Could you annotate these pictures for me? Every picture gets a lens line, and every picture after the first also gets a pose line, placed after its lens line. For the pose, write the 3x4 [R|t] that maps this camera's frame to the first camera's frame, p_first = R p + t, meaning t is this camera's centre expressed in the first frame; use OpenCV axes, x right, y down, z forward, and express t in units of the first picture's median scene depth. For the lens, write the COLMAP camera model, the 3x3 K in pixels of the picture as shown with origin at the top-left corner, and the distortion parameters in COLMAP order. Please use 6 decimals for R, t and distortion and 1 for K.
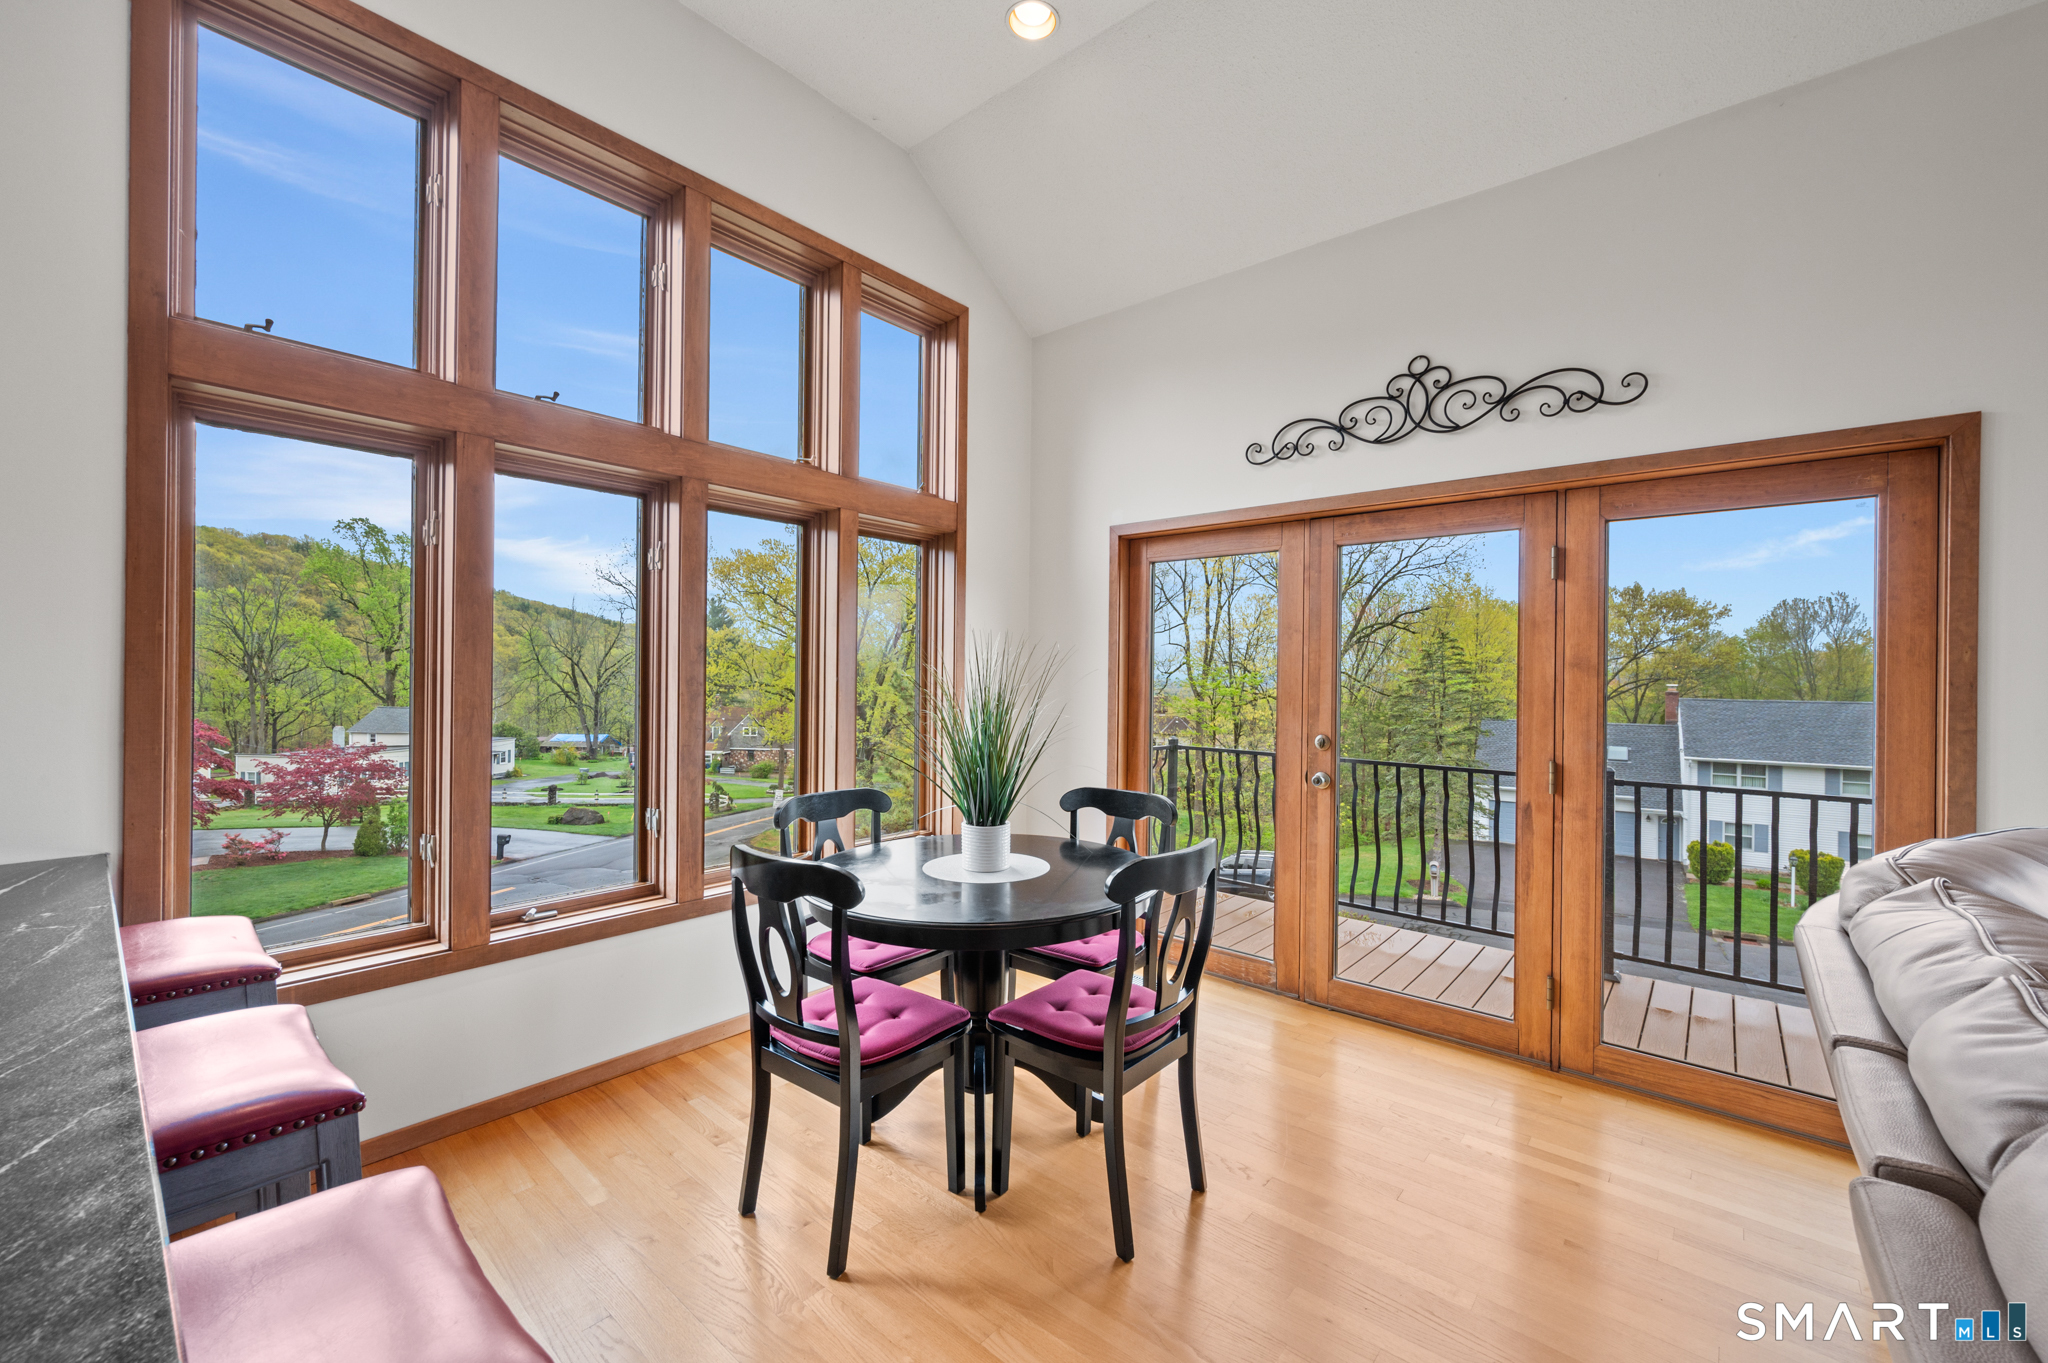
lens RADIAL K [[831.2, 0, 1024.0], [0, 831.2, 681.5], [0, 0, 1]] dist [-0.000737, -0.000070]
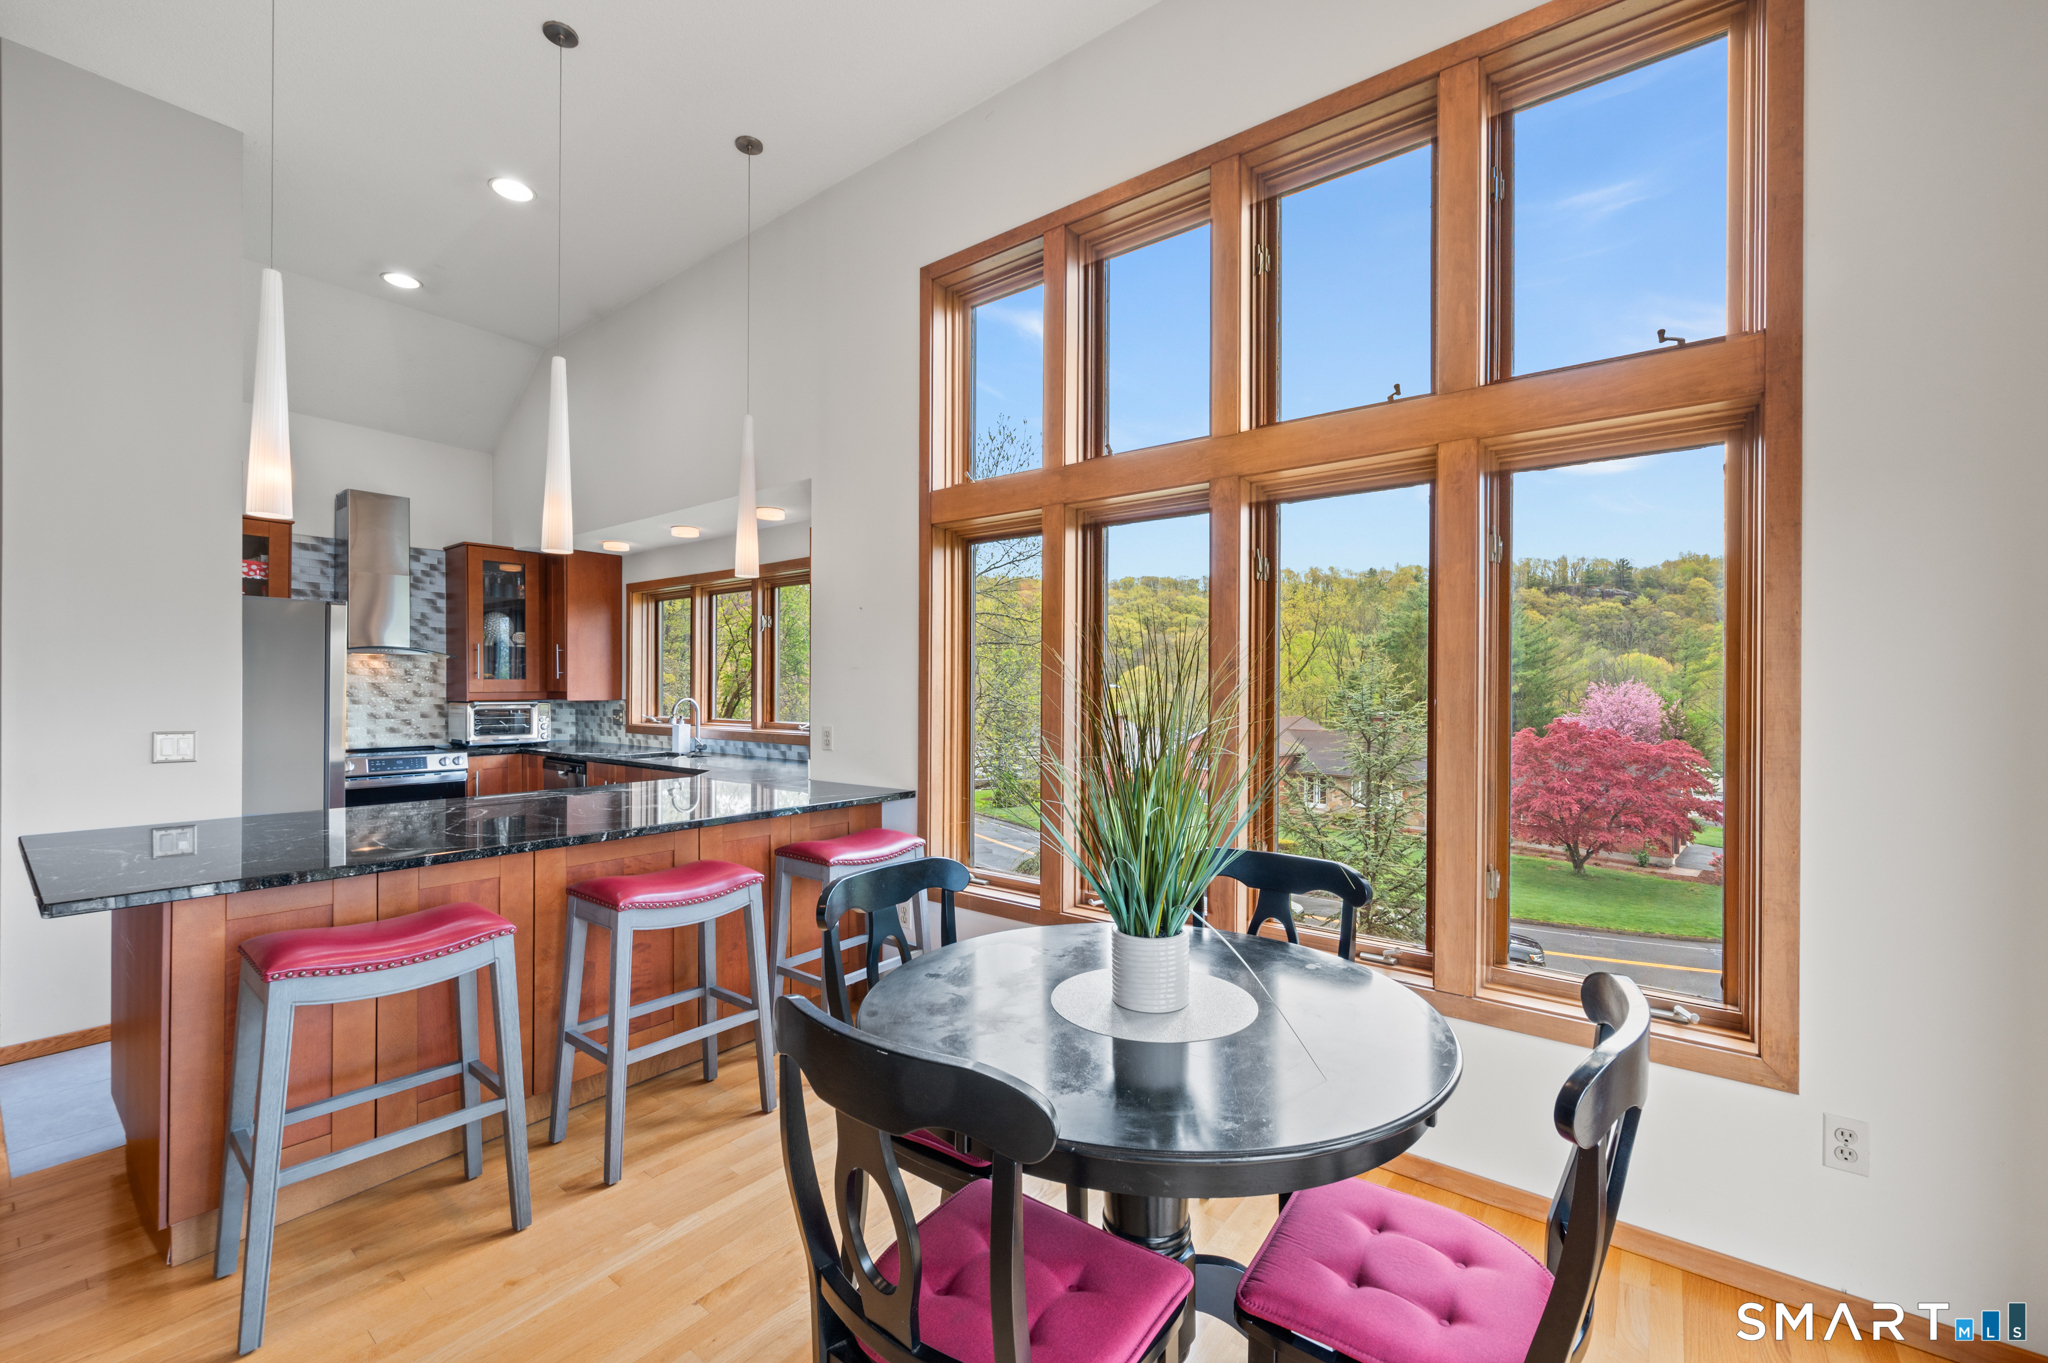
lens RADIAL K [[831.2, 0, 1024.0], [0, 831.2, 681.5], [0, 0, 1]] dist [-0.000737, -0.000070]
pose [[0.045402, -0.006389, -0.998948, 0.525839], [-0.005508, 0.999963, -0.006646, -0.018021], [0.998954, 0.005804, 0.045365, 0.772570]]
